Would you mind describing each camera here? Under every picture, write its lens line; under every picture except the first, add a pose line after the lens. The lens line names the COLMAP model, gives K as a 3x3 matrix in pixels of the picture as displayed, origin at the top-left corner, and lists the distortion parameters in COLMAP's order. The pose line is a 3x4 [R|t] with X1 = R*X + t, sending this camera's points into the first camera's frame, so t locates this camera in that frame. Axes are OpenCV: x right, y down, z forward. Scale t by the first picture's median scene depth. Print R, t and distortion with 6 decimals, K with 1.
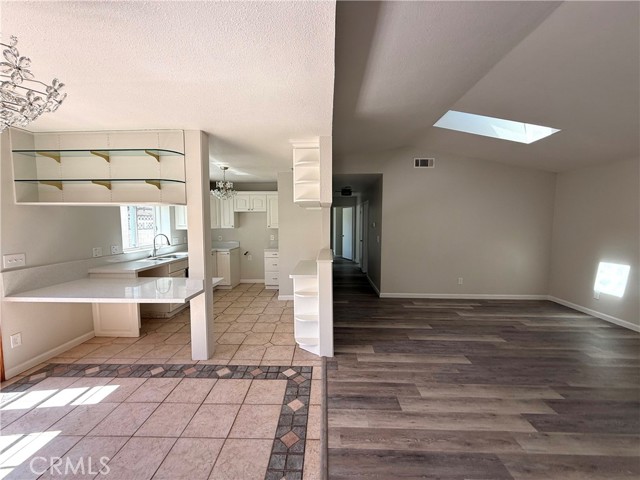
lens RADIAL K [[257.5, 0, 315.4], [0, 257.5, 240.2], [0, 0, 1]] dist [0.009510, 0.000439]
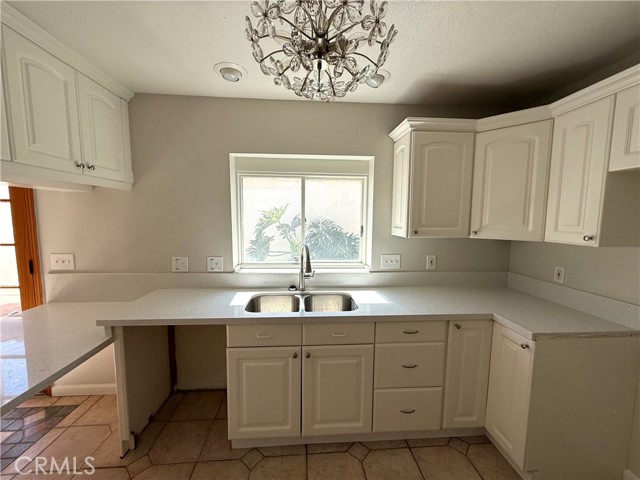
lens RADIAL K [[257.5, 0, 319.2], [0, 257.5, 241.7], [0, 0, 1]] dist [0.009510, 0.000439]
pose [[0.106447, 0.104564, -0.988805, -0.264070], [-0.079322, 0.992179, 0.096381, -0.121664], [0.991149, 0.068174, 0.113909, 1.646437]]
